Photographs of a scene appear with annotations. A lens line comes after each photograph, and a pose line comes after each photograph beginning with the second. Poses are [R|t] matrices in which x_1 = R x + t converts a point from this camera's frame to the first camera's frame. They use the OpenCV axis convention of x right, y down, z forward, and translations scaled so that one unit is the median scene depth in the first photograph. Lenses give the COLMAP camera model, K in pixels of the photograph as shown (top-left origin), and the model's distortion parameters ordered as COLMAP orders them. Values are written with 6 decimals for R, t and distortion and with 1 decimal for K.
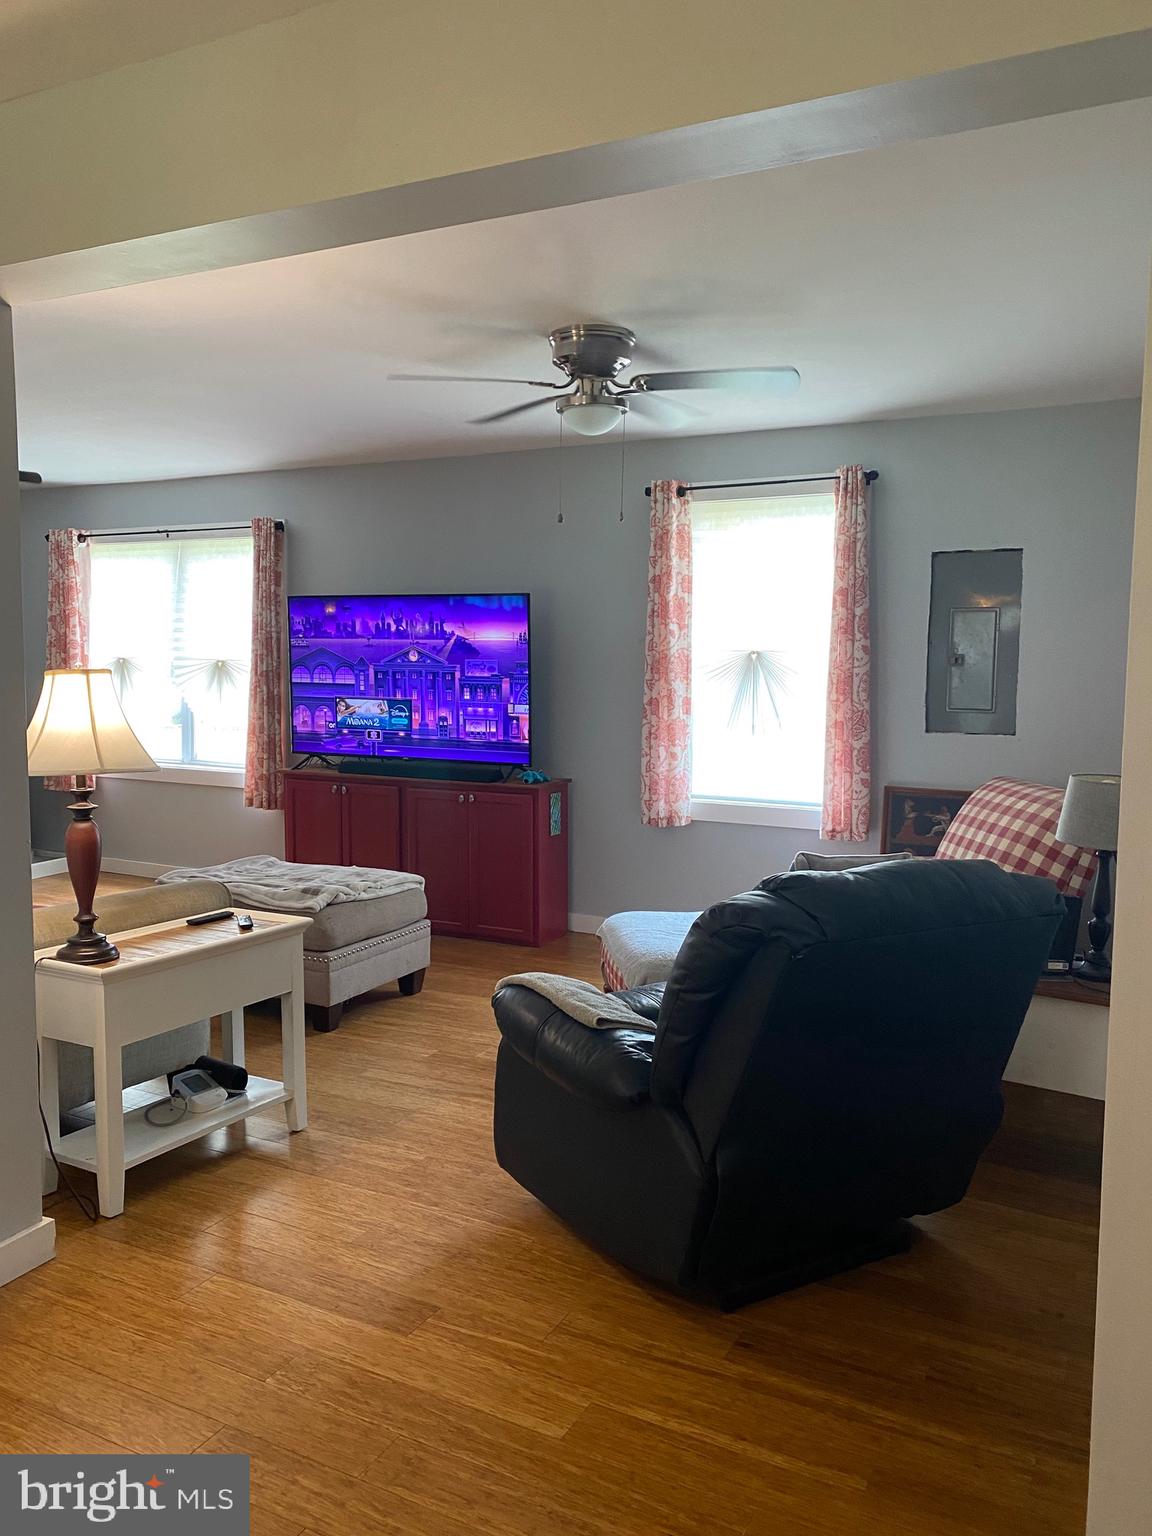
lens RADIAL K [[1194.0, 0, 576.0], [0, 1194.0, 768.0], [0, 0, 1]] dist [0.064711, -0.060028]
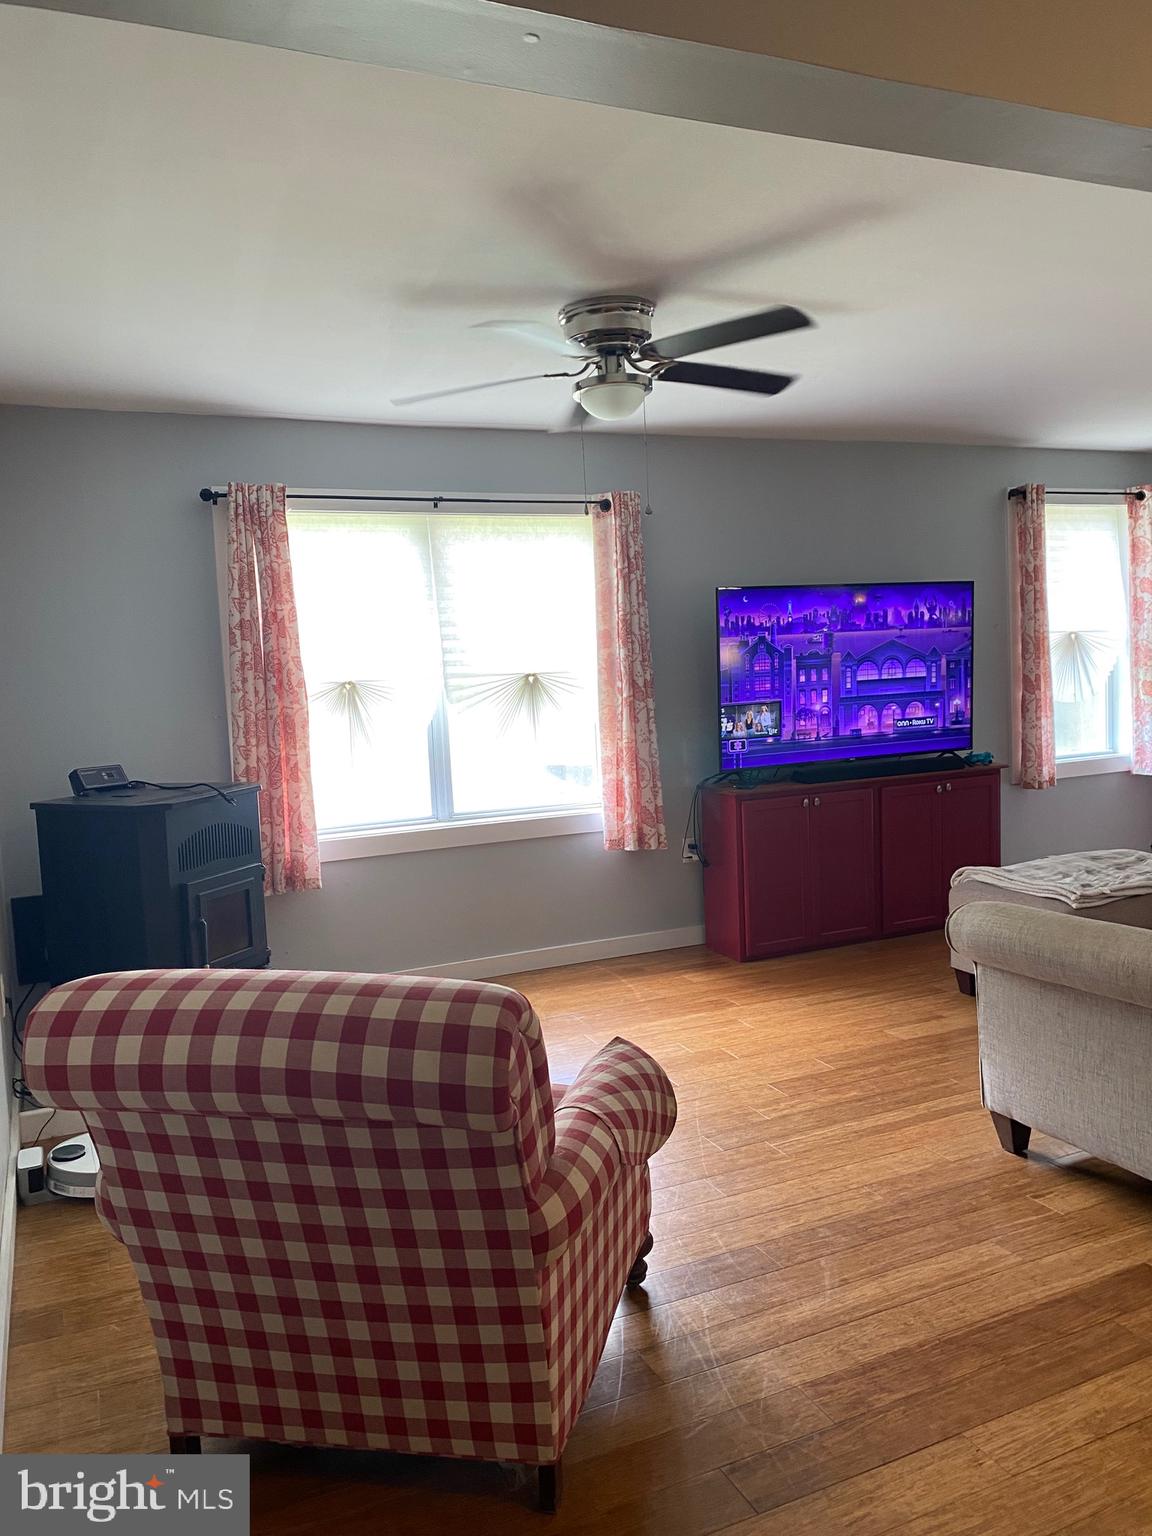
lens RADIAL K [[1194.0, 0, 576.0], [0, 1194.0, 768.0], [0, 0, 1]] dist [0.064711, -0.060028]
pose [[0.593332, -0.107649, 0.797727, -1.083369], [0.129241, 0.990900, 0.037591, -0.068331], [-0.794515, 0.080795, 0.601846, 0.643404]]
